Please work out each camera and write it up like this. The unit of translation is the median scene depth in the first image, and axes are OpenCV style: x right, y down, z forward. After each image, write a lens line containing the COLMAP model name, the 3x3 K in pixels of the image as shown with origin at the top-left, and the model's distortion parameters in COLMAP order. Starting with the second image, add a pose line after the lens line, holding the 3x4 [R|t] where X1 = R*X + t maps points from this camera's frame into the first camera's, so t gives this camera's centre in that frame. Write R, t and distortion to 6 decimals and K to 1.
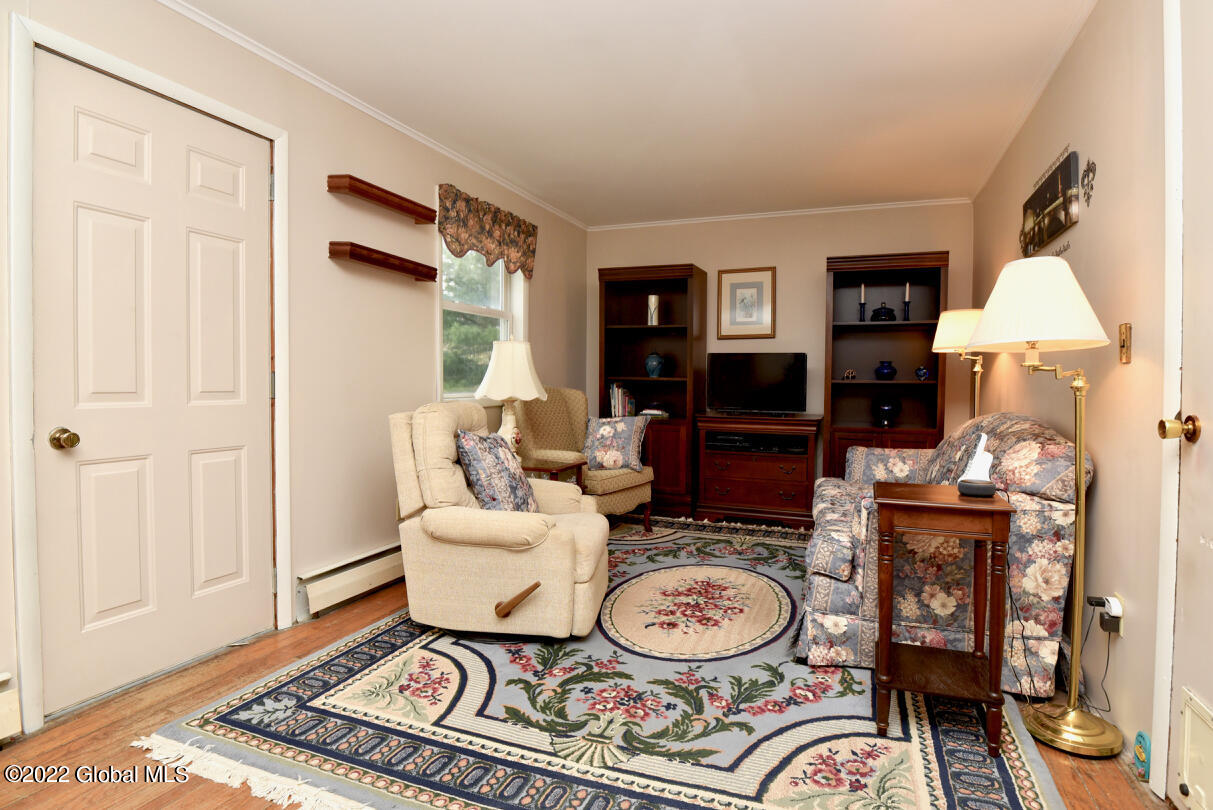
lens RADIAL K [[623.8, 0, 631.6], [0, 623.8, 401.4], [0, 0, 1]] dist [-0.026845, -0.002464]
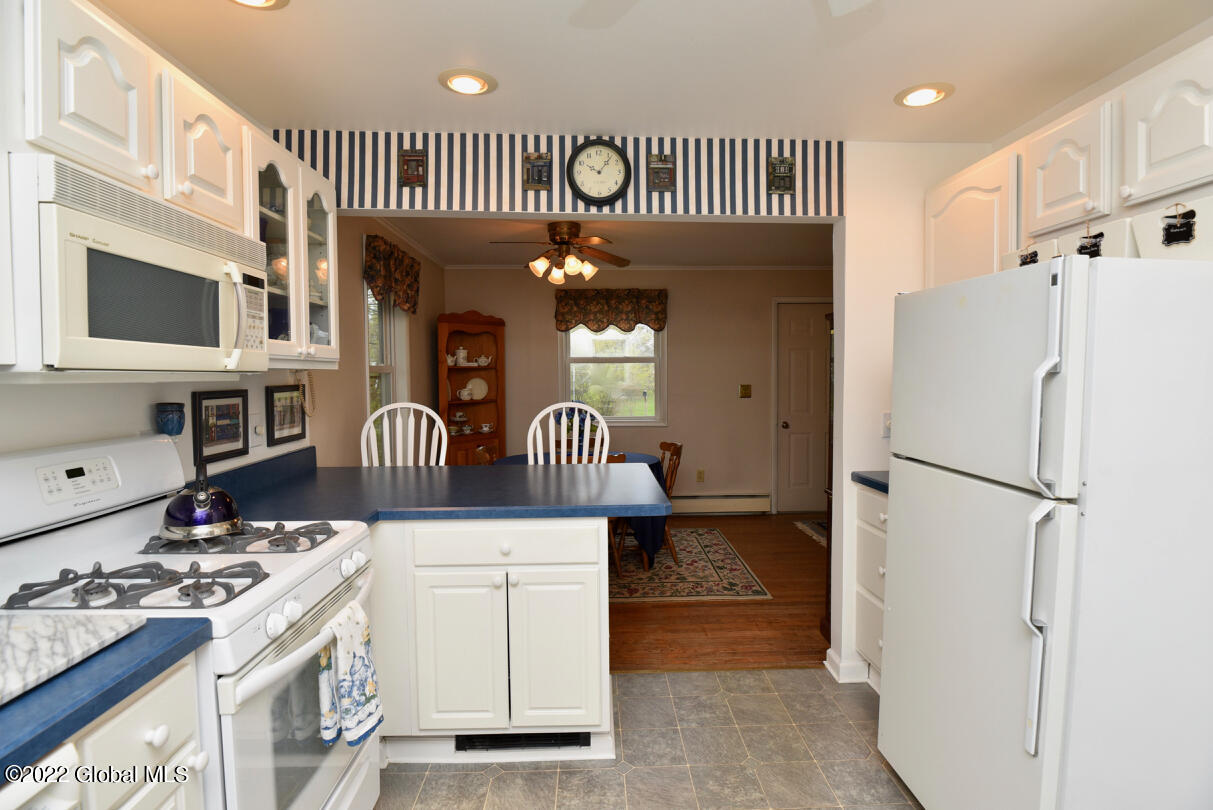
lens RADIAL K [[609.0, 0, 616.9], [0, 609.0, 400.1], [0, 0, 1]] dist [-0.026503, -0.000444]
pose [[0.385620, 0.027860, -0.922237, 1.388109], [-0.013739, 0.999607, 0.024453, -0.113682], [0.922556, 0.003241, 0.385851, -0.876522]]
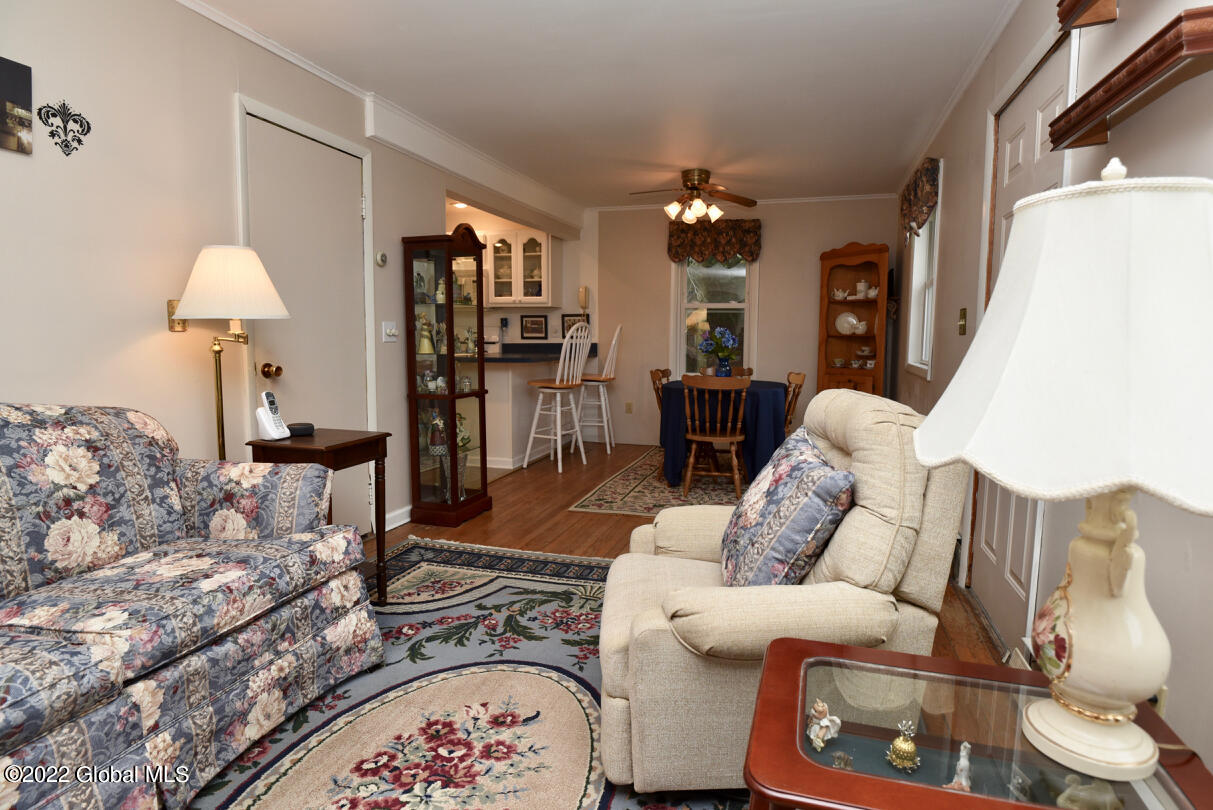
lens RADIAL K [[623.8, 0, 631.6], [0, 623.8, 401.4], [0, 0, 1]] dist [-0.026845, -0.002464]
pose [[-0.996830, -0.008362, -0.079126, -0.027637], [-0.018713, 0.991206, 0.131000, -0.085502], [0.077334, 0.132065, -0.988220, 1.965984]]
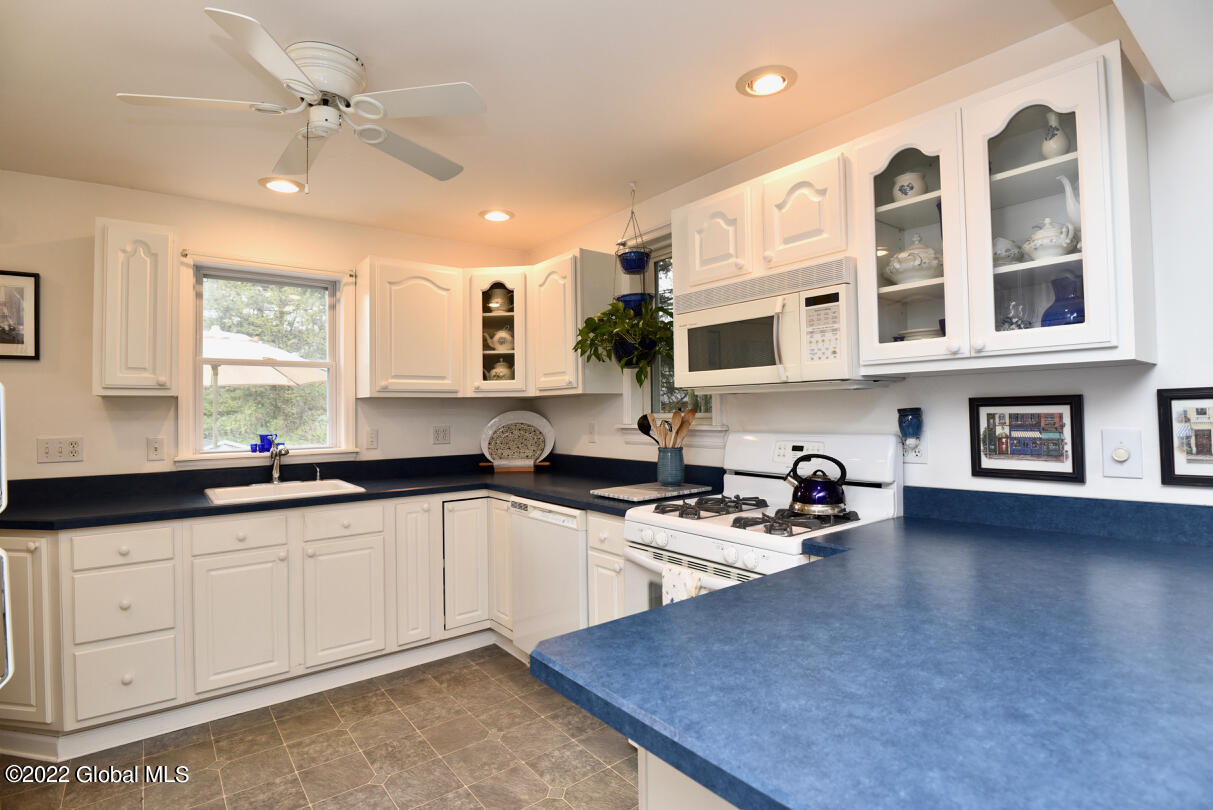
lens RADIAL K [[593.1, 0, 614.1], [0, 593.1, 401.8], [0, 0, 1]] dist [-0.023520, -0.004794]
pose [[-0.853511, 0.014478, 0.520874, 0.269021], [0.023814, 0.999653, 0.011236, -0.110901], [-0.520531, 0.021995, -0.853559, -0.102865]]
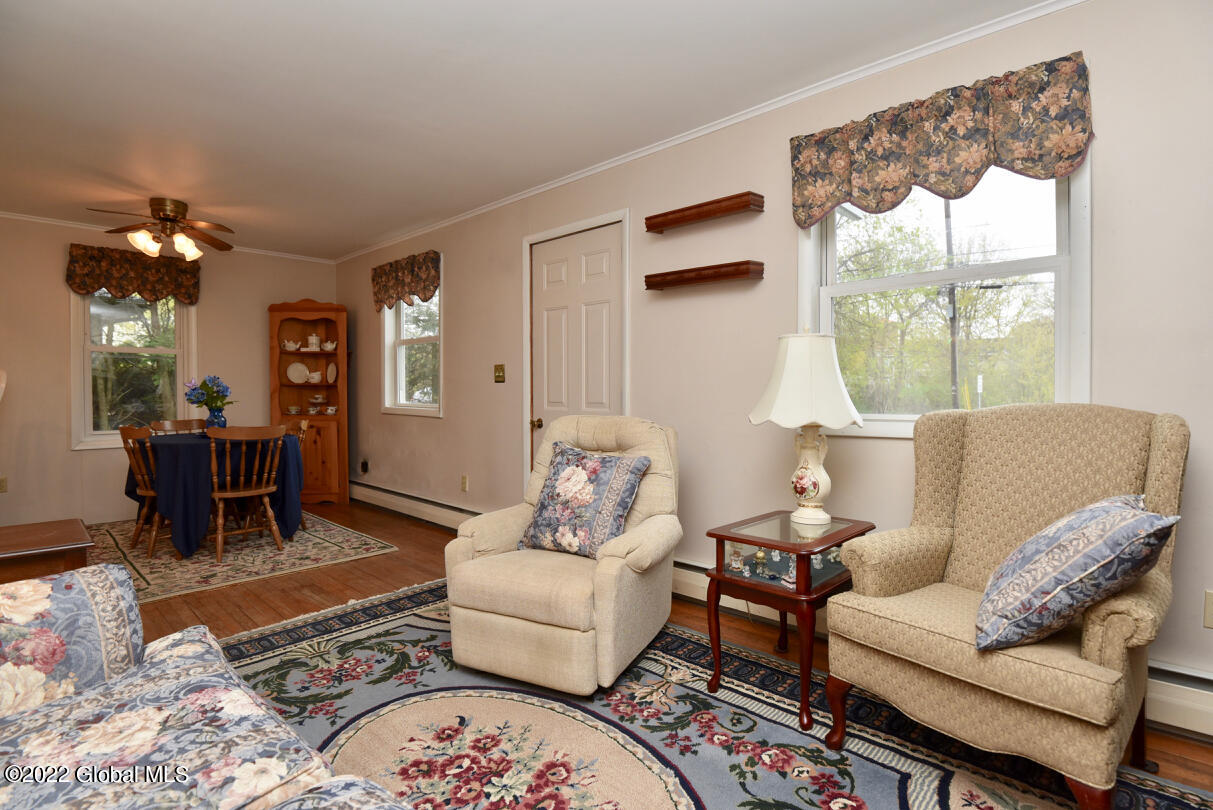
lens RADIAL K [[593.1, 0, 614.1], [0, 593.1, 401.8], [0, 0, 1]] dist [-0.023520, -0.004794]
pose [[-0.385190, 0.009633, -0.922787, 0.739971], [-0.028837, 0.999332, 0.022469, -0.057712], [0.922387, 0.035265, -0.384655, 1.728463]]
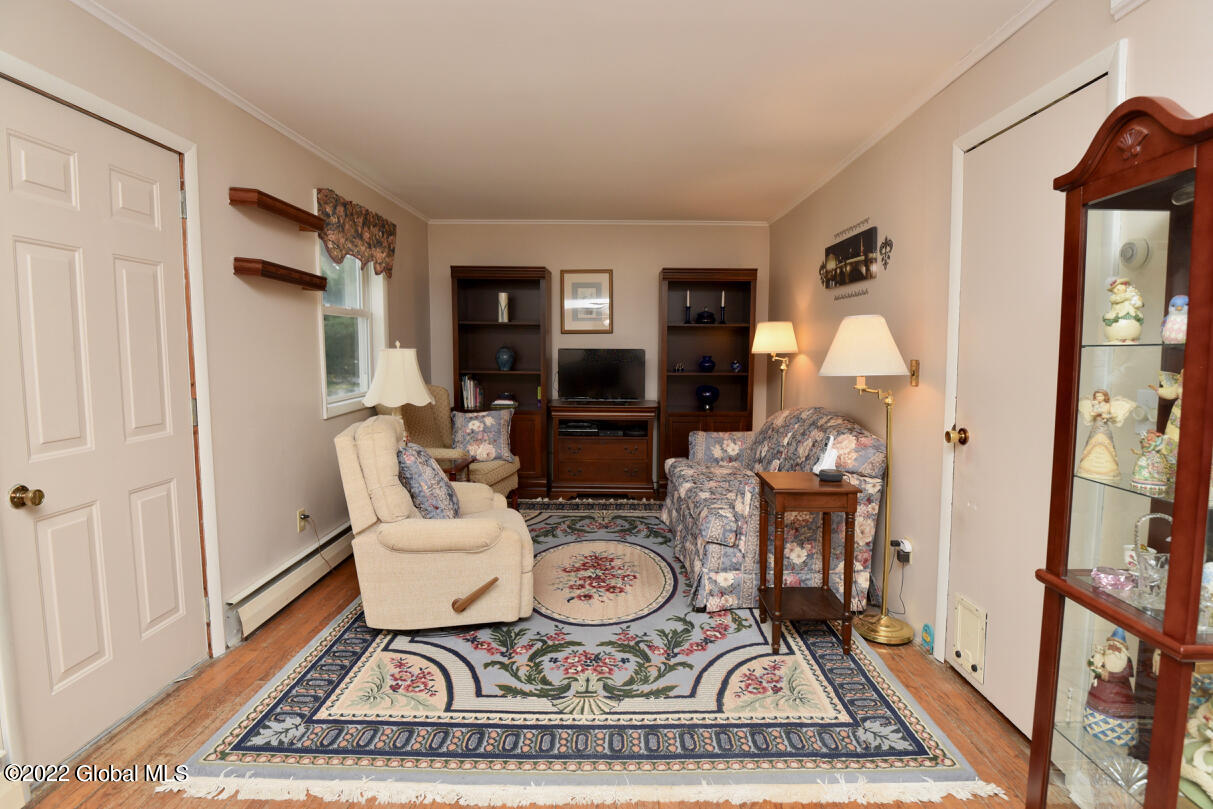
lens RADIAL K [[618.5, 0, 620.2], [0, 618.5, 401.6], [0, 0, 1]] dist [-0.027098, -0.000602]
pose [[0.938197, -0.035143, 0.344314, -0.330841], [0.014492, 0.997948, 0.062369, -0.108110], [-0.345799, -0.053525, 0.936781, -0.141299]]
